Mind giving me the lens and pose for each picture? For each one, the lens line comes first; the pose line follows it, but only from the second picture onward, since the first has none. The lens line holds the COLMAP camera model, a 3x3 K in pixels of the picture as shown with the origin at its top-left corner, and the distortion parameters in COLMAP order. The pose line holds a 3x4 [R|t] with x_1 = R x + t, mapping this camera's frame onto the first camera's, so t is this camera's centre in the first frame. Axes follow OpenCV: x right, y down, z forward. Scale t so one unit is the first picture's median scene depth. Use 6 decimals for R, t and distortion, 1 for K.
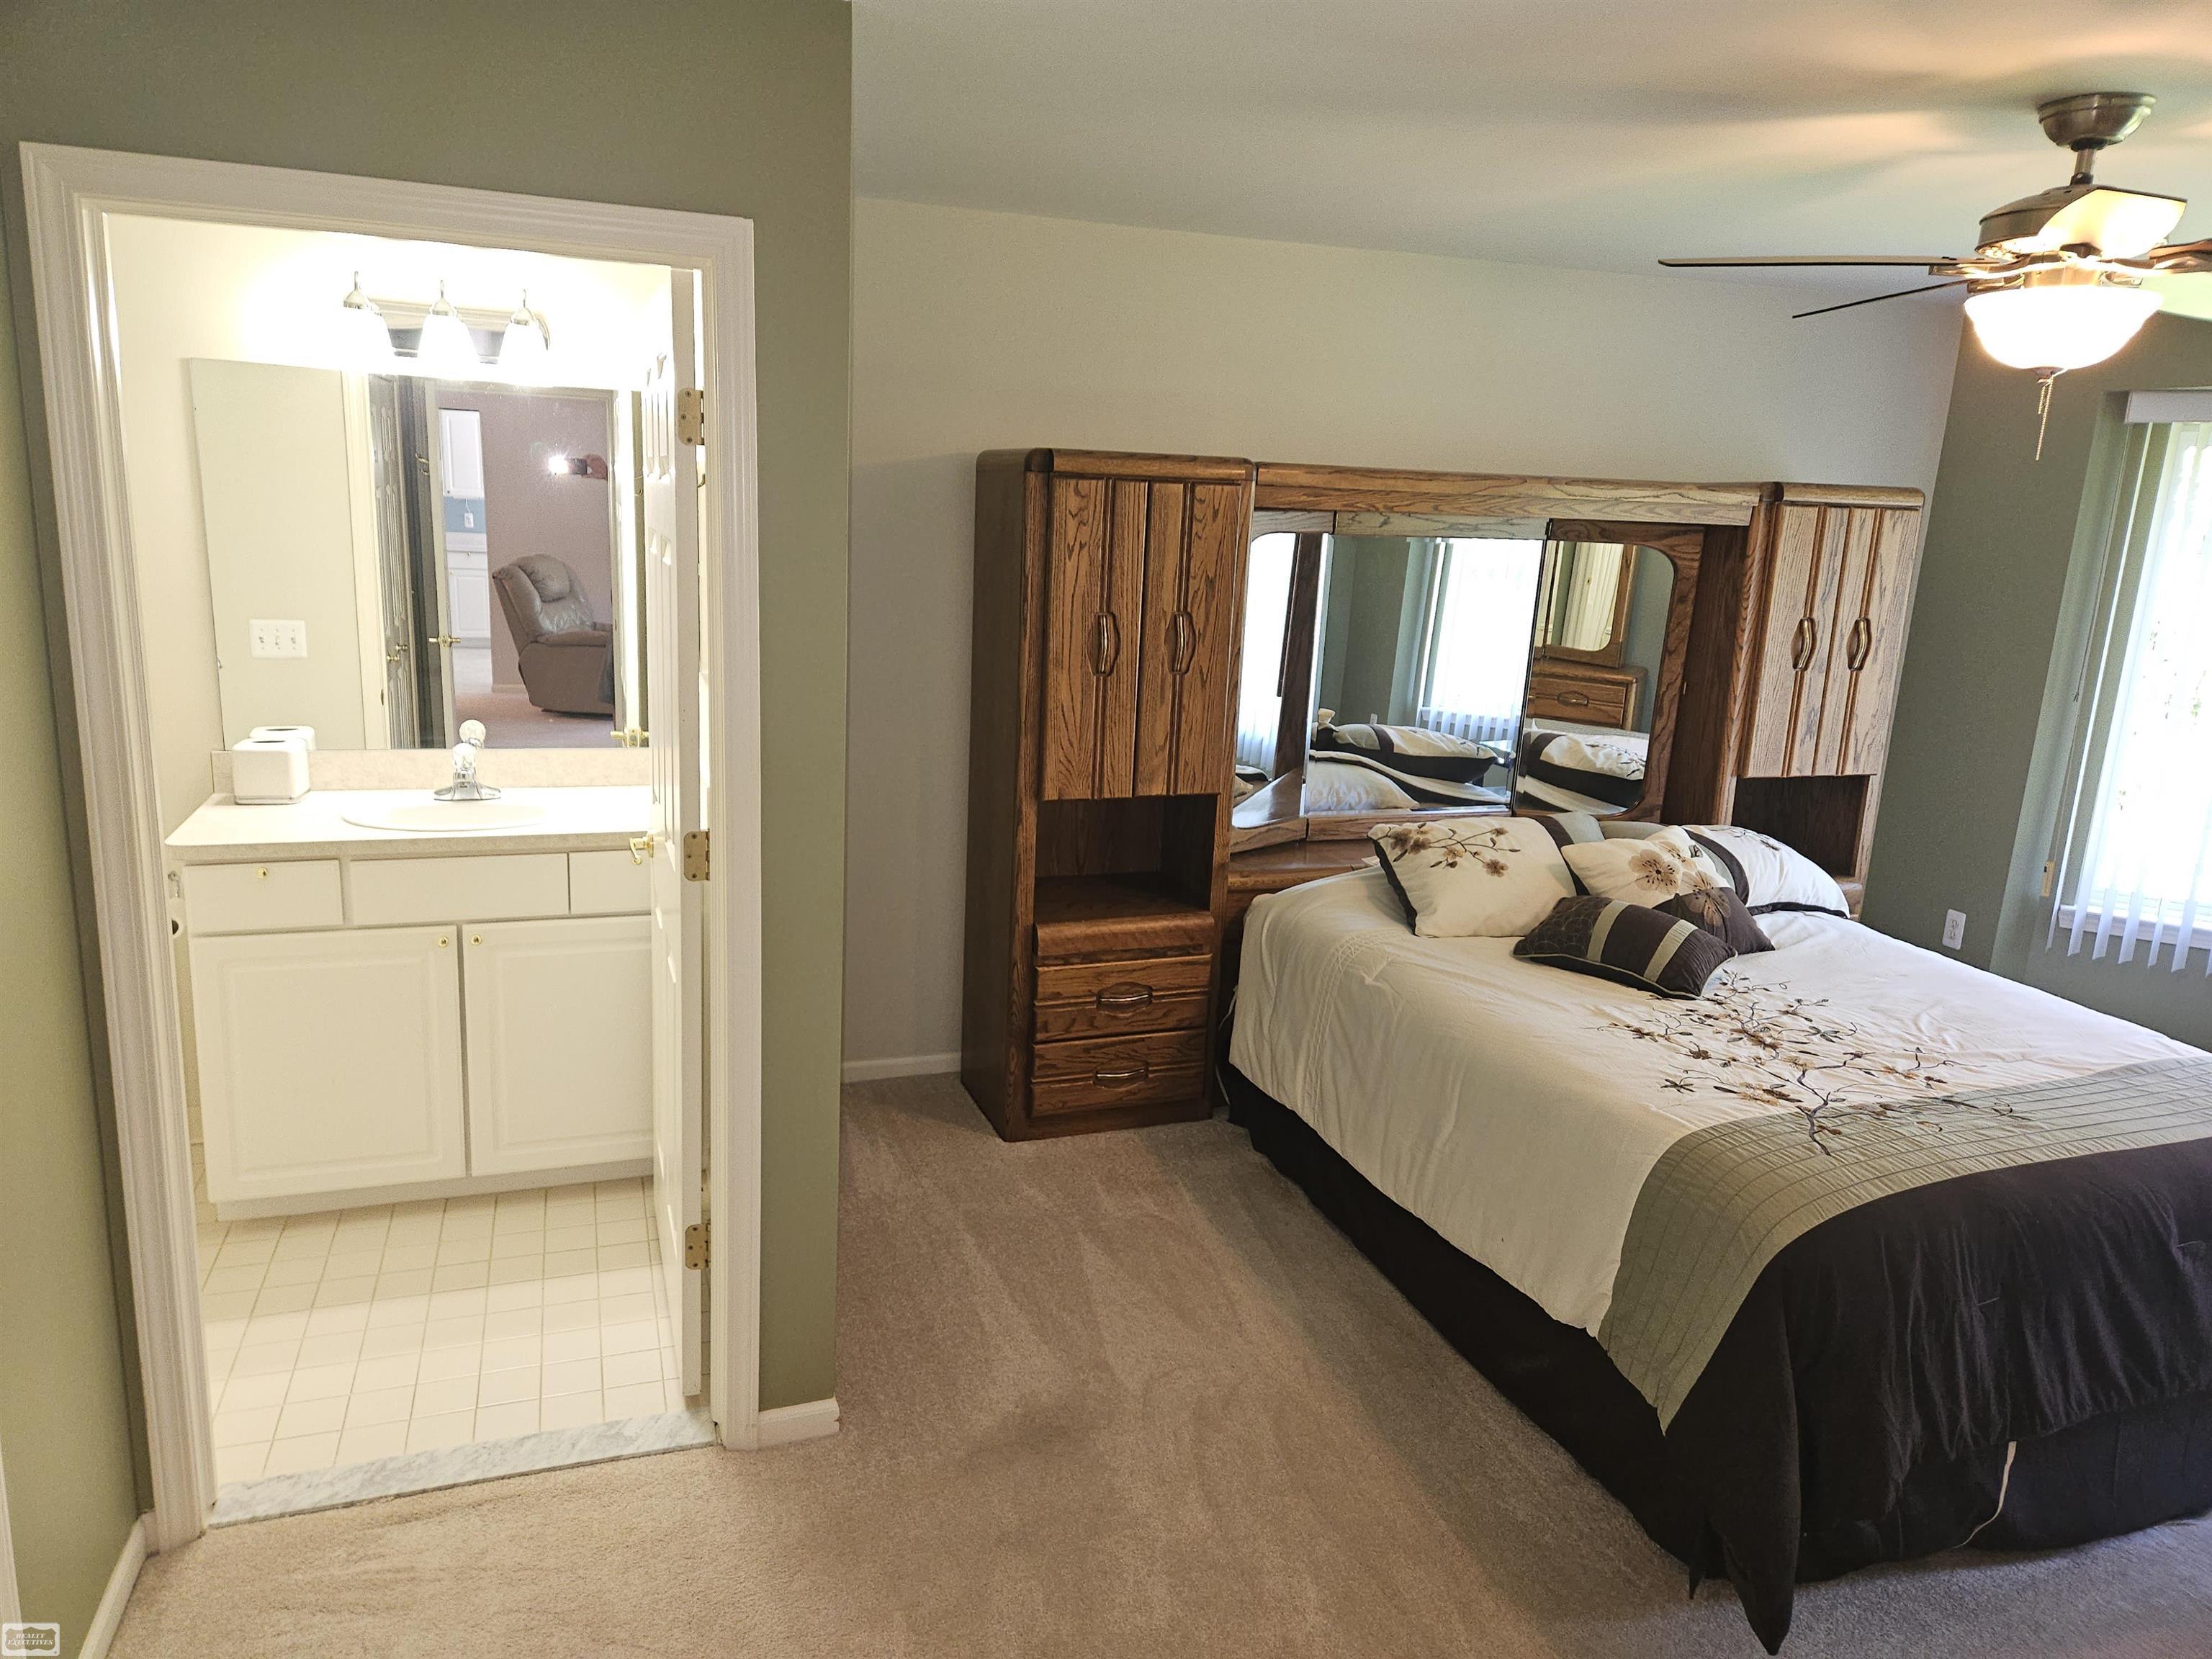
lens RADIAL K [[1508.5, 0, 1095.0], [0, 1508.5, 816.2], [0, 0, 1]] dist [0.085682, -0.089721]
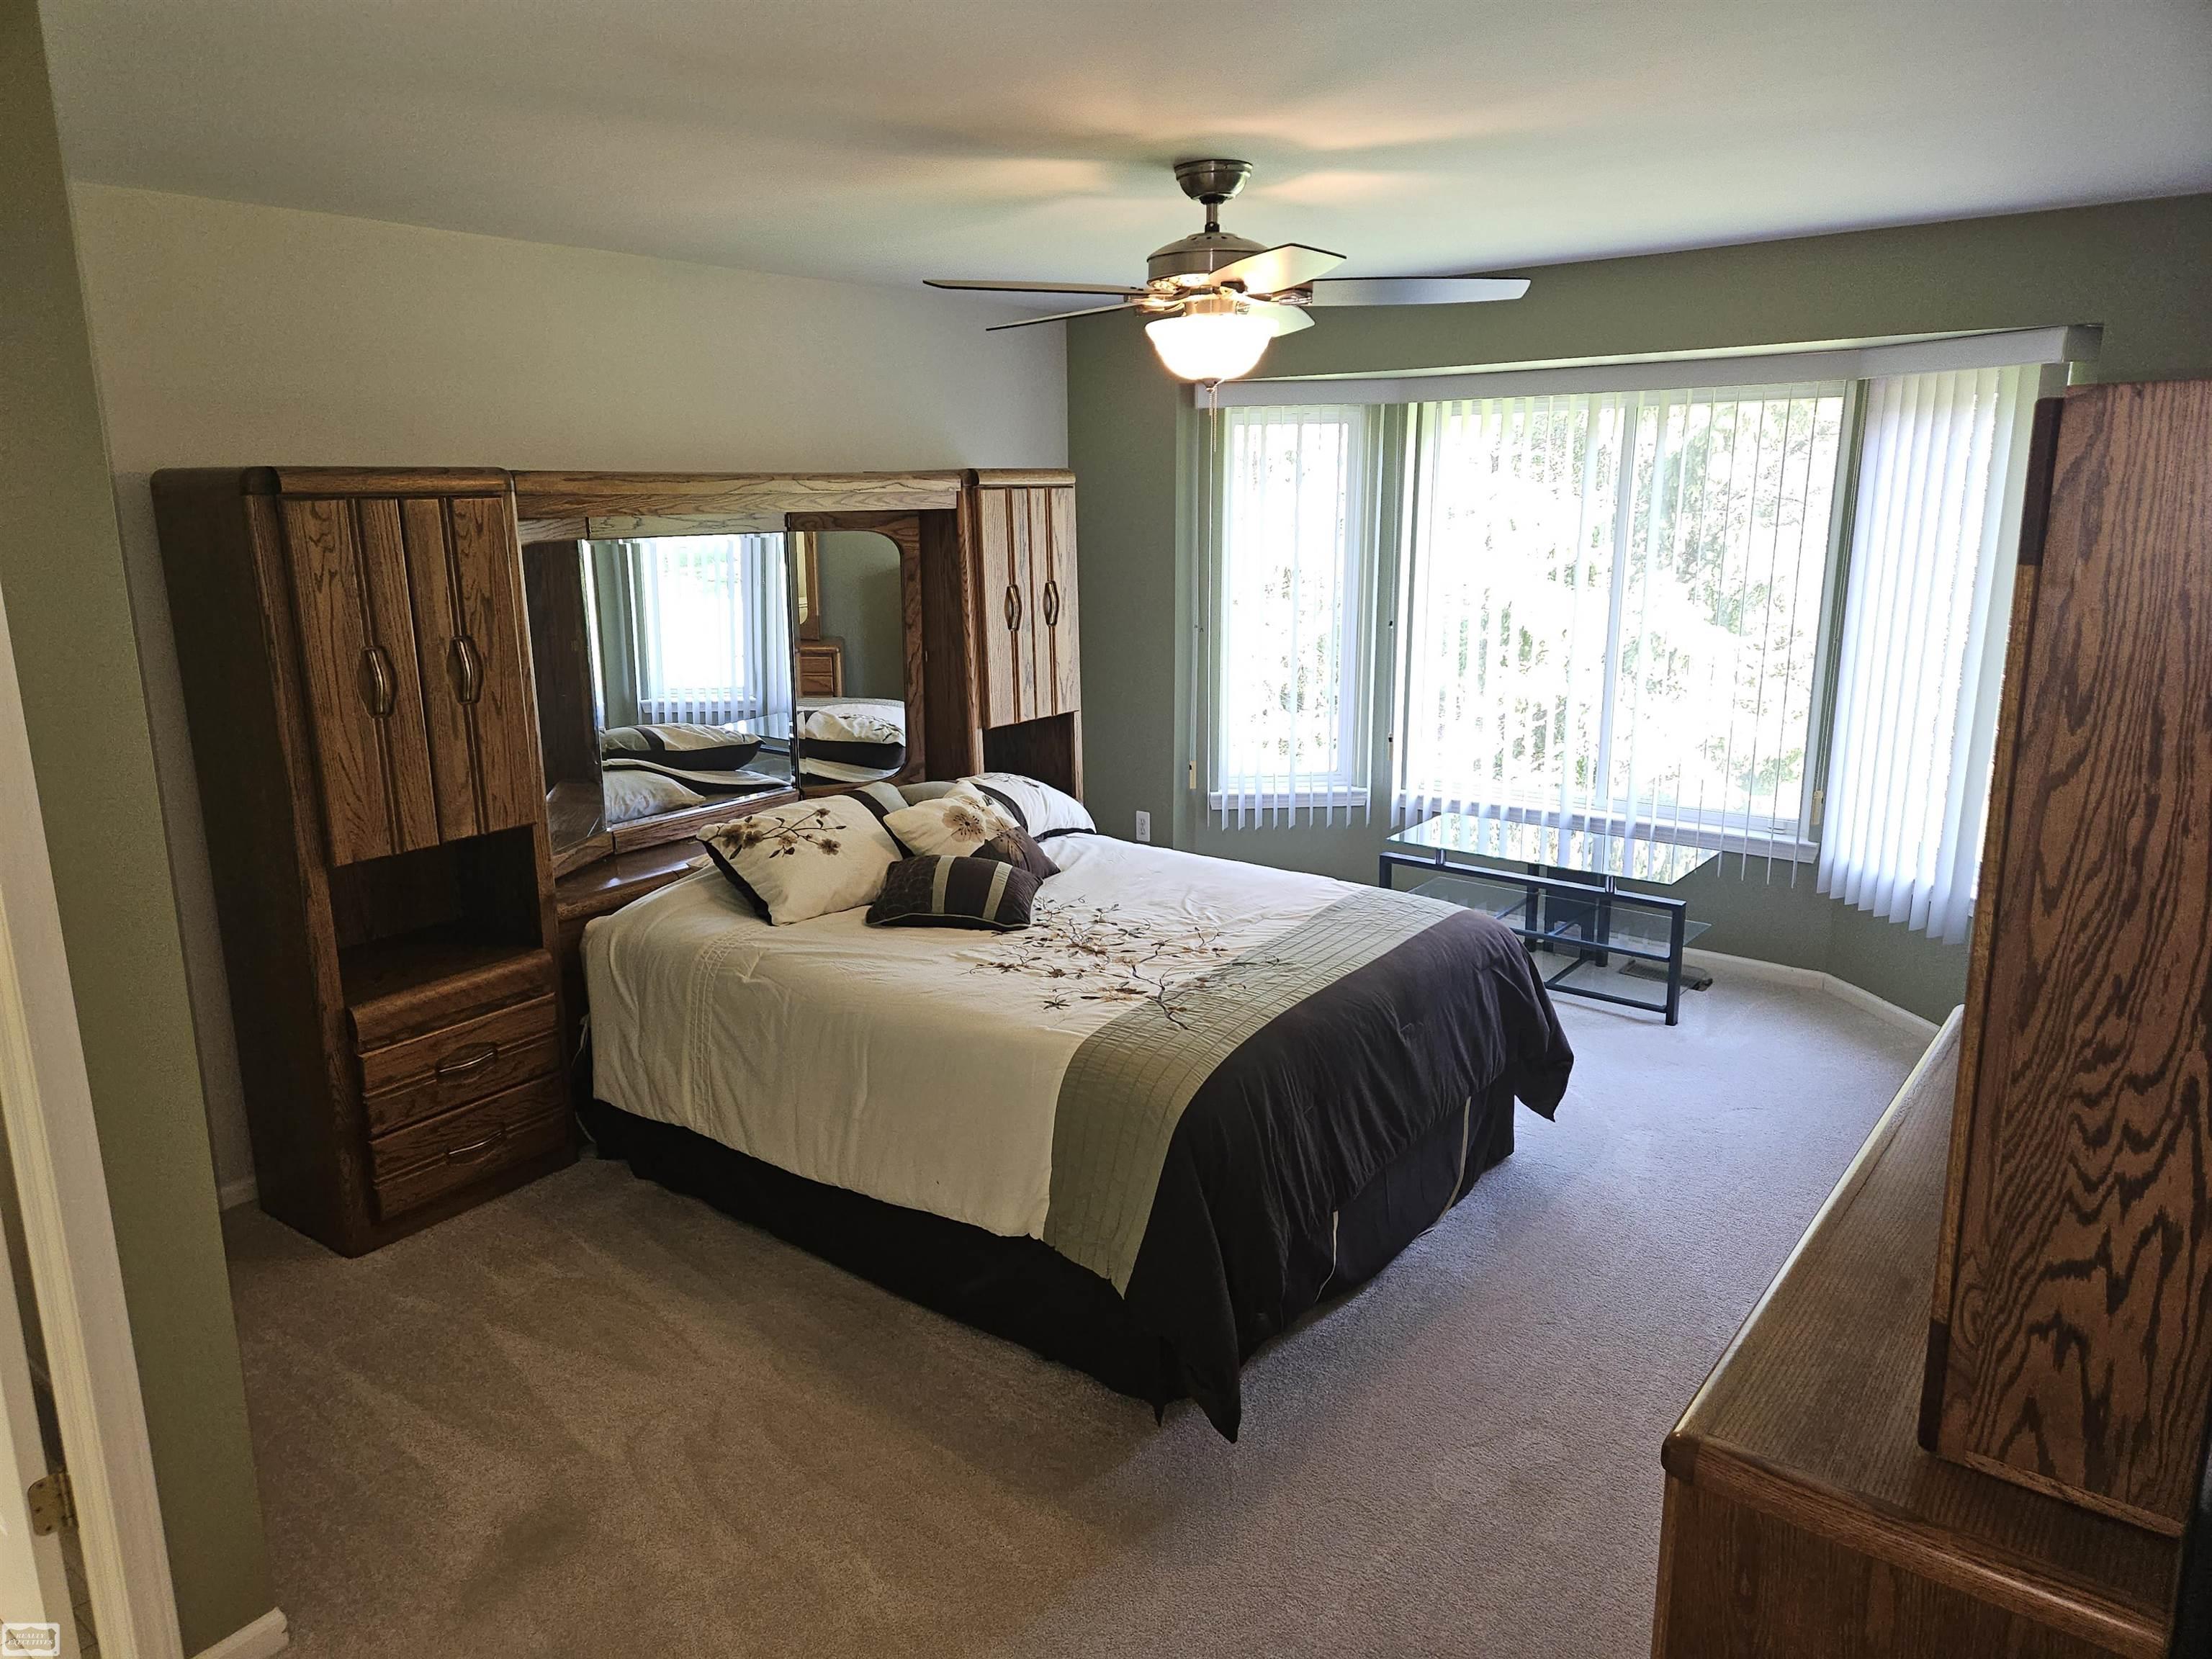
lens RADIAL K [[1488.6, 0, 1108.7], [0, 1488.6, 800.7], [0, 0, 1]] dist [0.094010, -0.088475]
pose [[0.827947, -0.167887, 0.535087, -0.127876], [0.161707, 0.985082, 0.058863, -0.027586], [-0.536987, 0.037792, 0.842744, 0.016110]]
